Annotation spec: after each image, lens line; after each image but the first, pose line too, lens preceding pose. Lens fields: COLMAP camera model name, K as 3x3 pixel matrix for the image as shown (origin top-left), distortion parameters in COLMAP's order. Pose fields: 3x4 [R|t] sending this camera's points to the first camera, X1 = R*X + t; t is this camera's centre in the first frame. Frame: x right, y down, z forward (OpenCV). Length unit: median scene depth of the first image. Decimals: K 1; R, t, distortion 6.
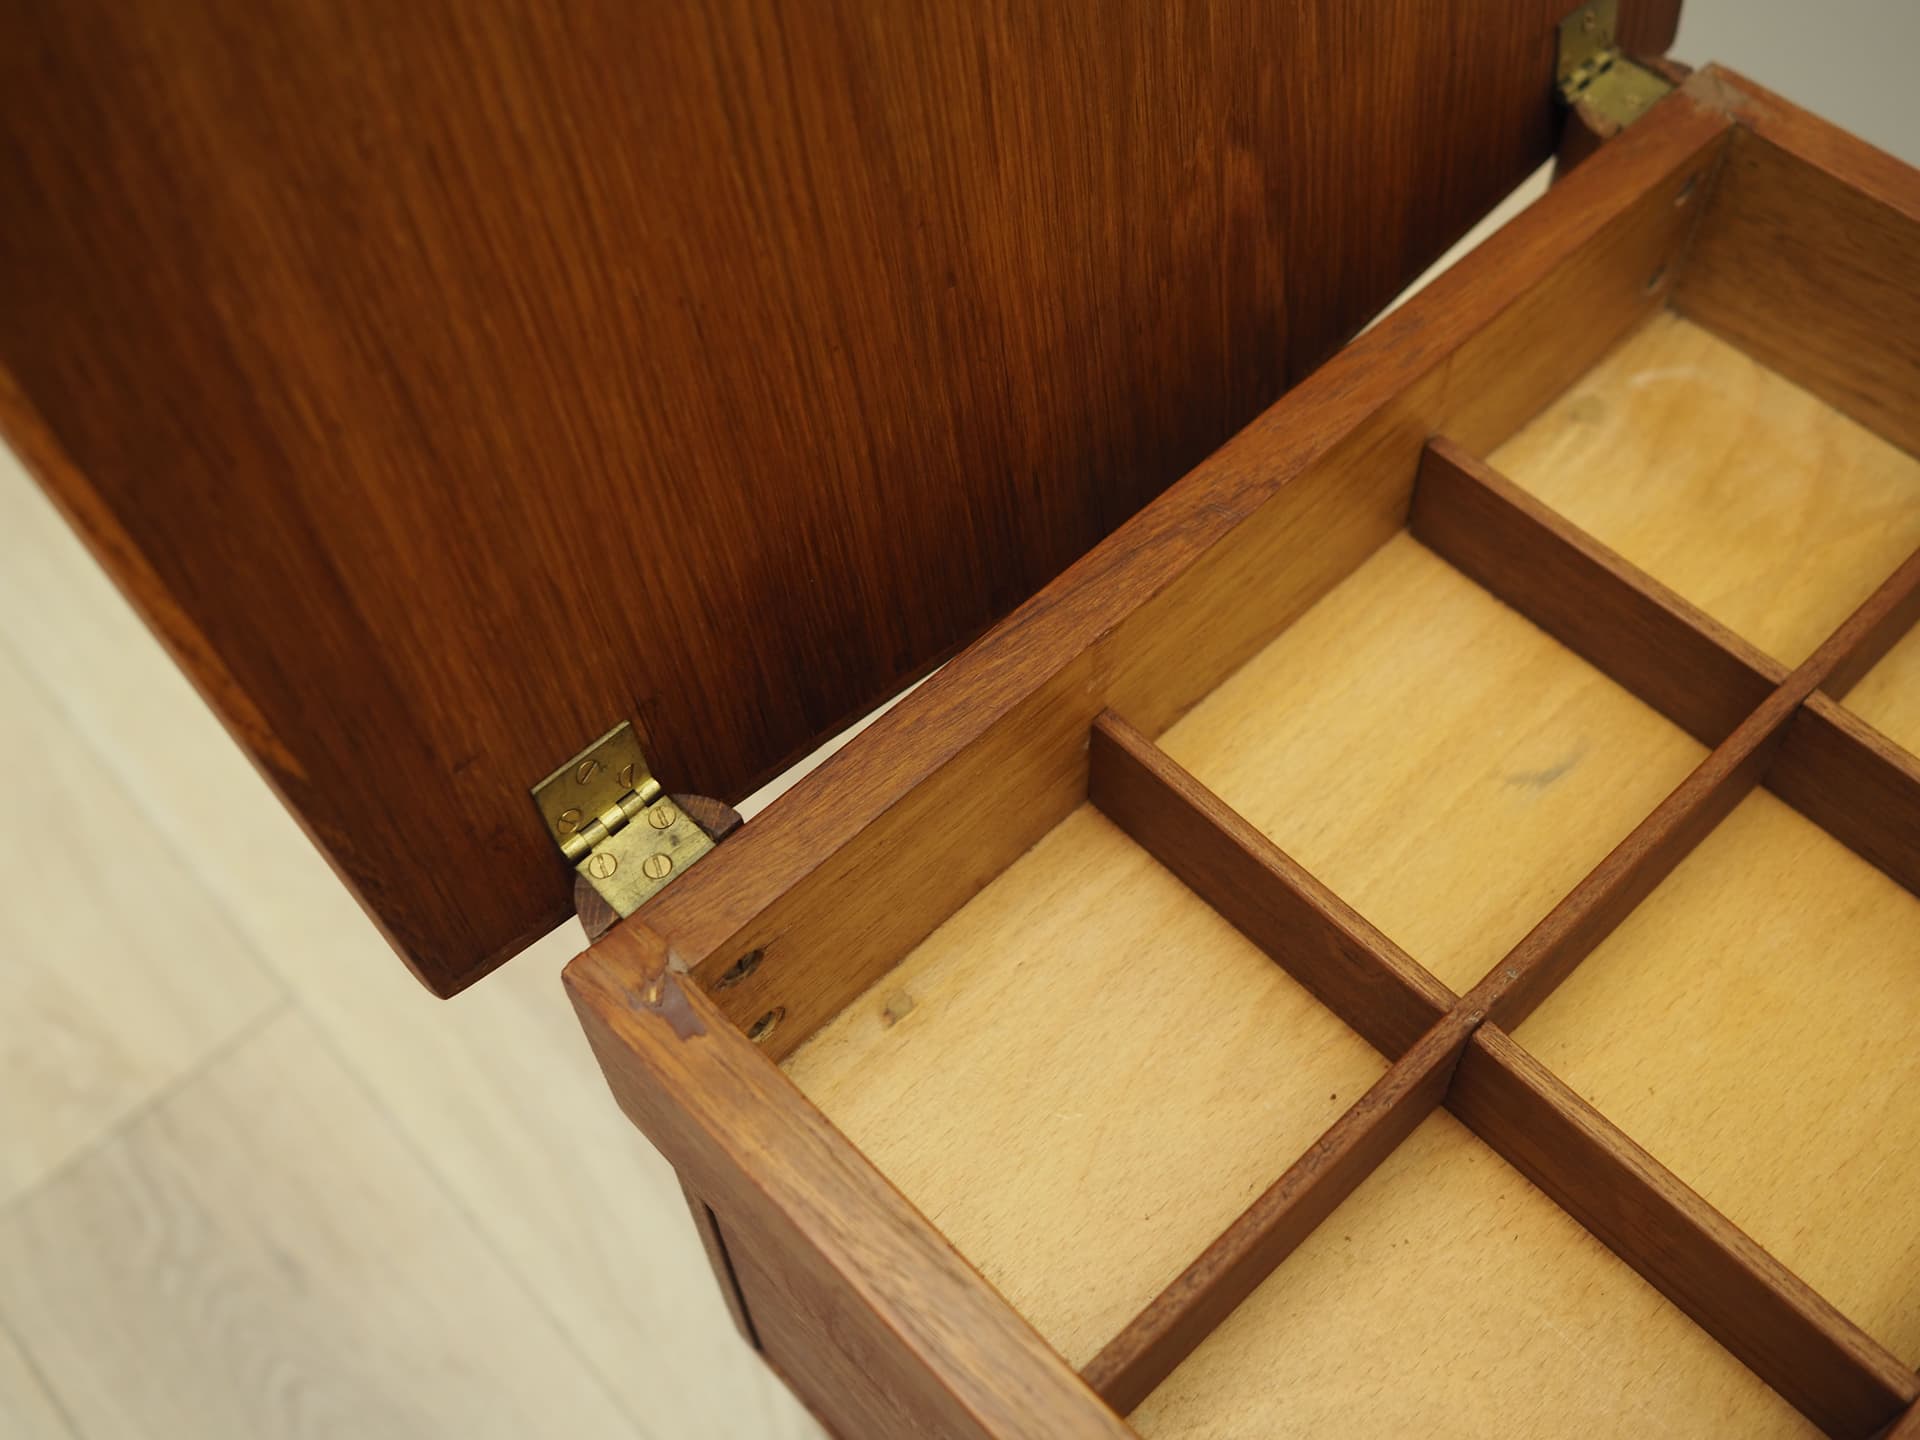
lens RADIAL K [[1996.1, 0, 953.3], [0, 1996.1, 743.5], [0, 0, 1]] dist [-0.048515, 0.030805]
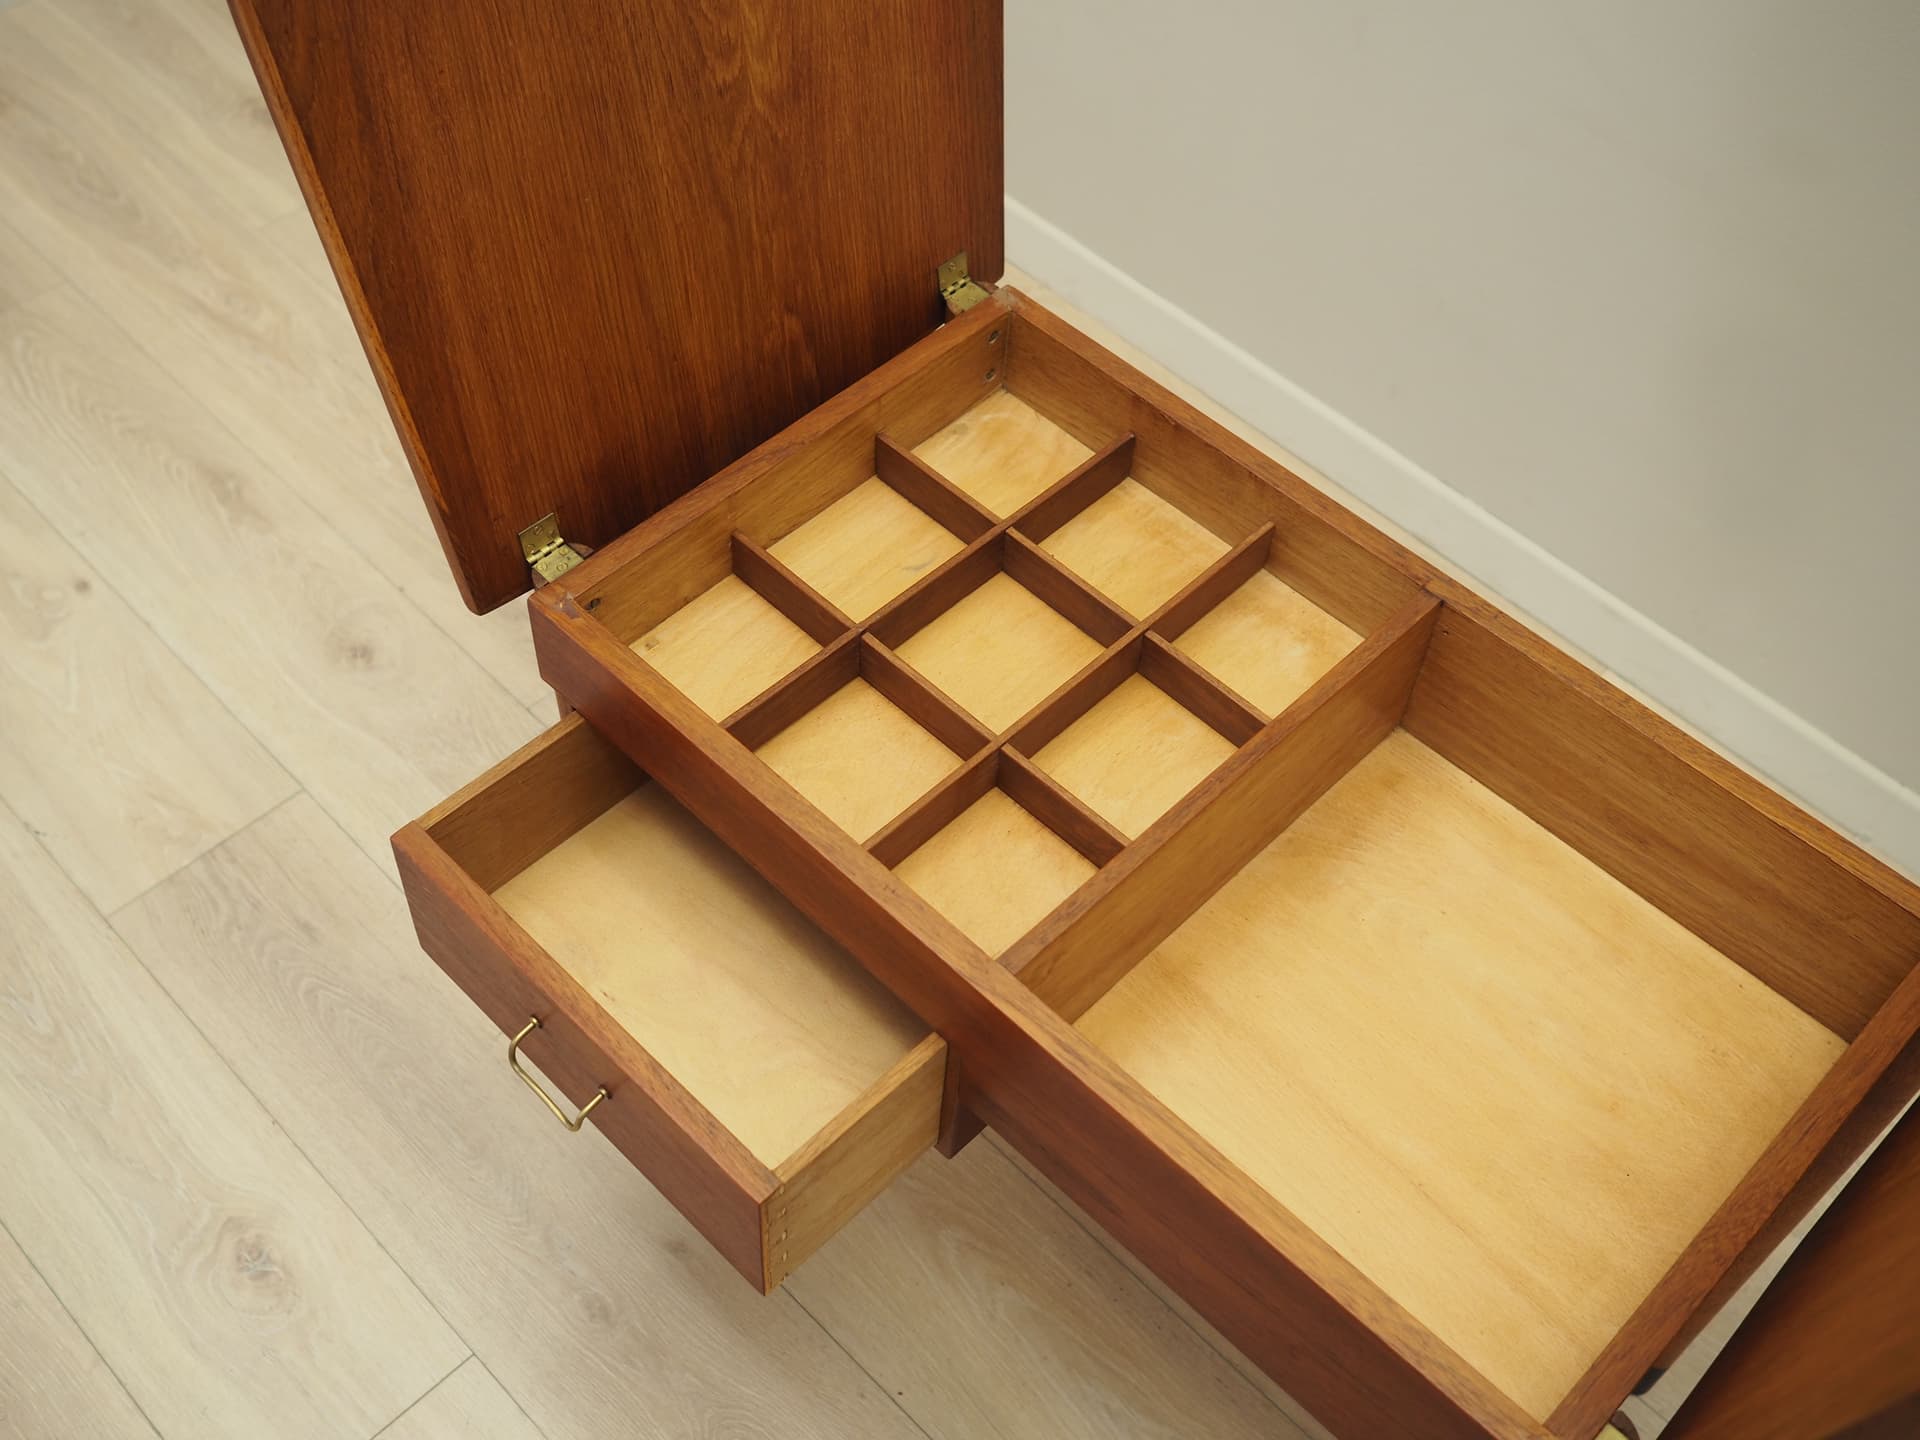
lens RADIAL K [[1996.1, 0, 953.3], [0, 1996.1, 743.5], [0, 0, 1]] dist [-0.048515, 0.030805]
pose [[0.995346, 0.015947, 0.095038, 0.118496], [-0.009183, 0.997420, -0.071191, 0.452701], [-0.095928, 0.069987, 0.992925, -1.601637]]
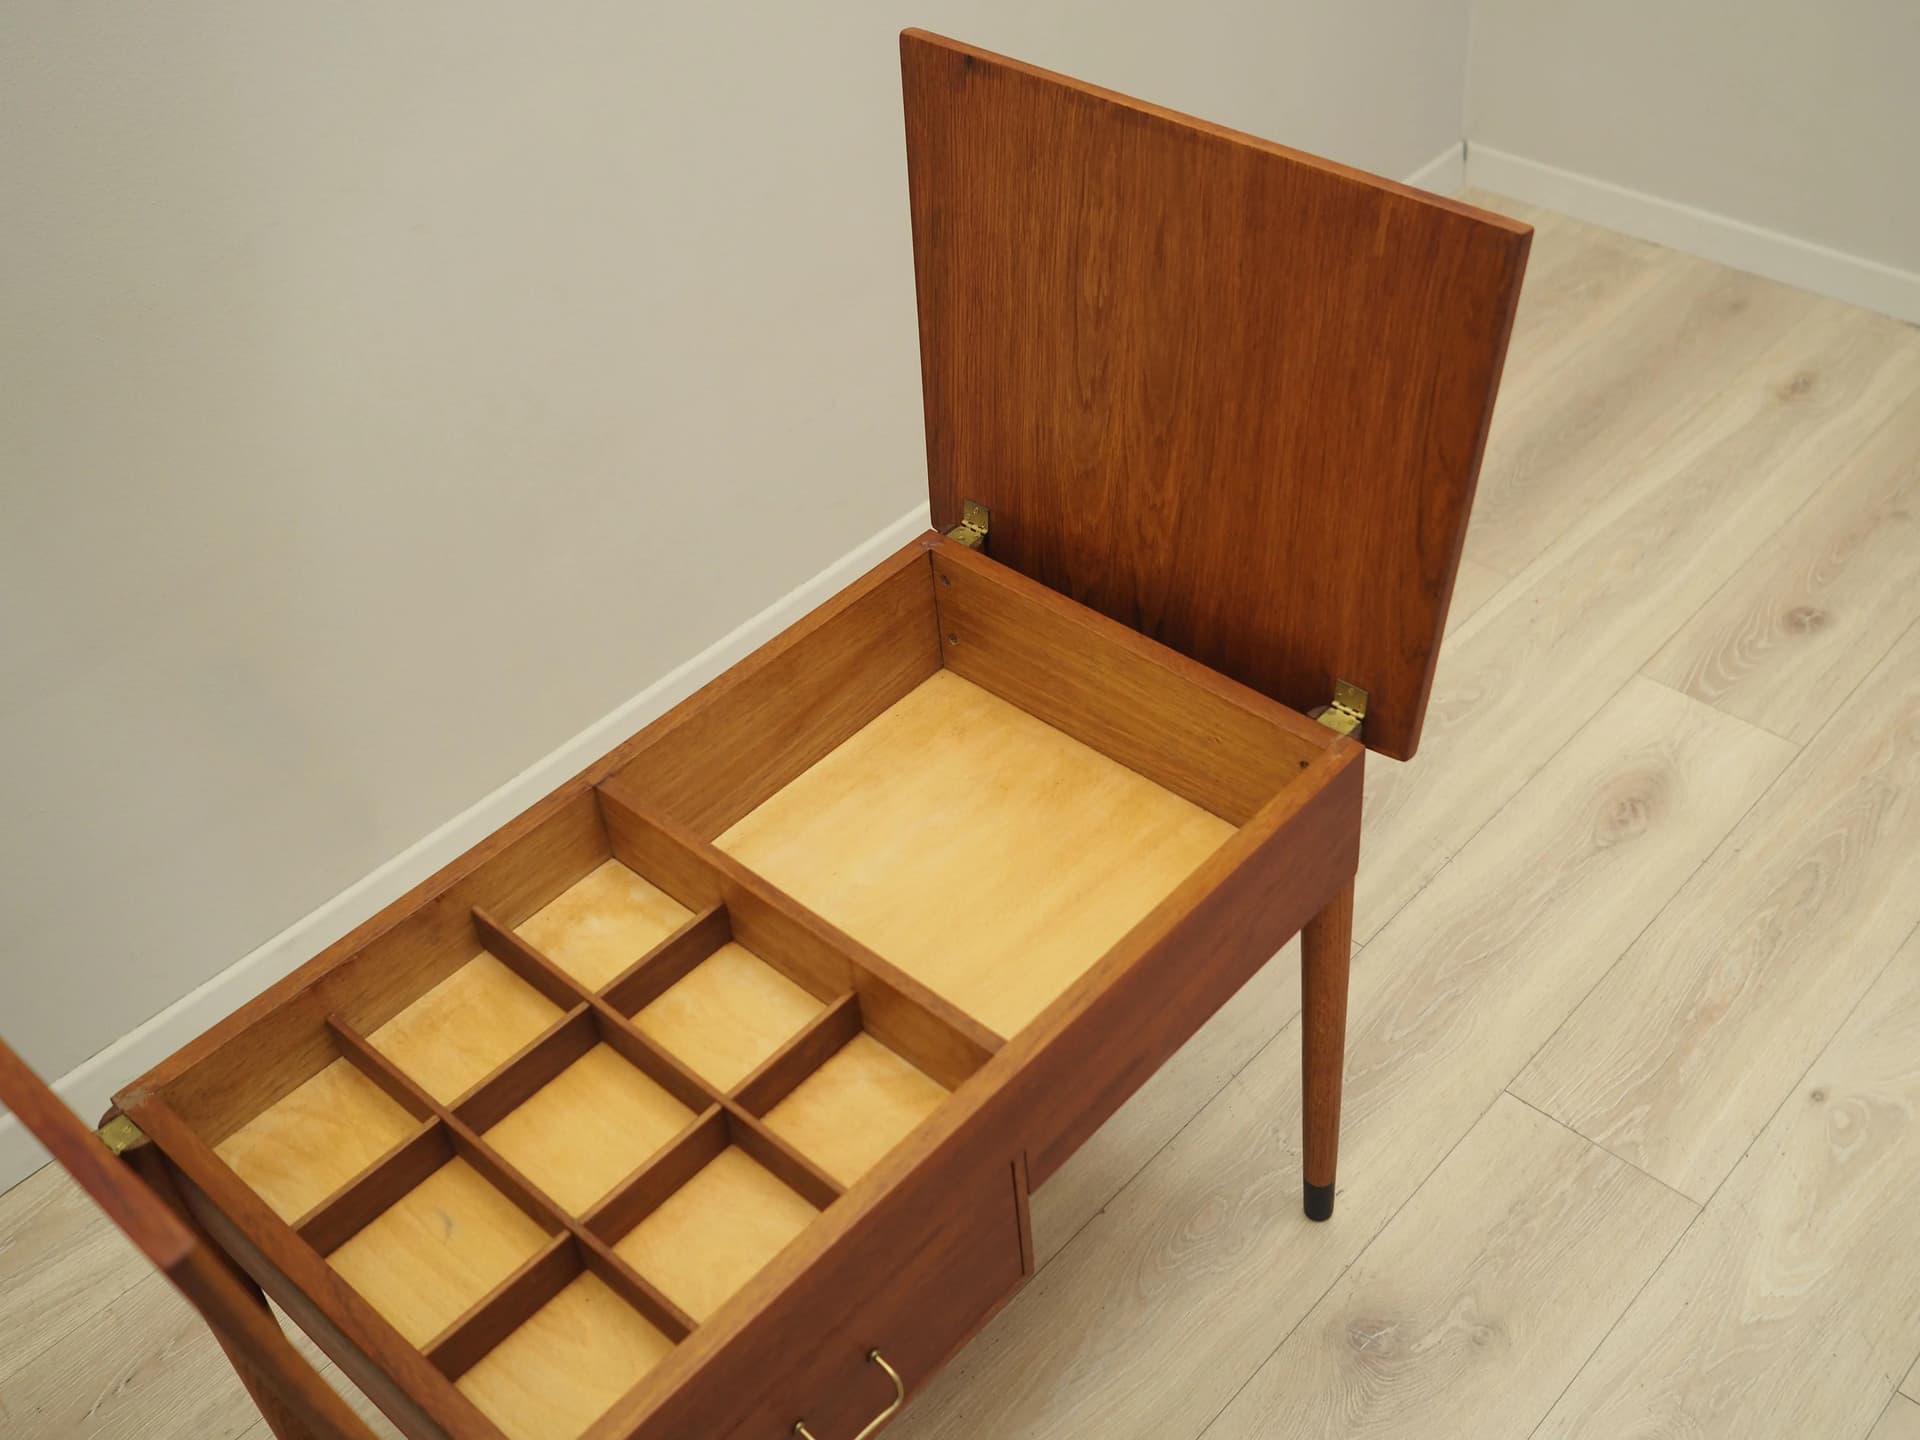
lens RADIAL K [[1996.1, 0, 953.3], [0, 1996.1, 743.5], [0, 0, 1]] dist [-0.048515, 0.030805]
pose [[-0.081770, -0.616649, 0.782980, -1.335302], [0.868047, 0.341943, 0.359957, -0.543918], [-0.489702, 0.709097, 0.507320, -0.942047]]
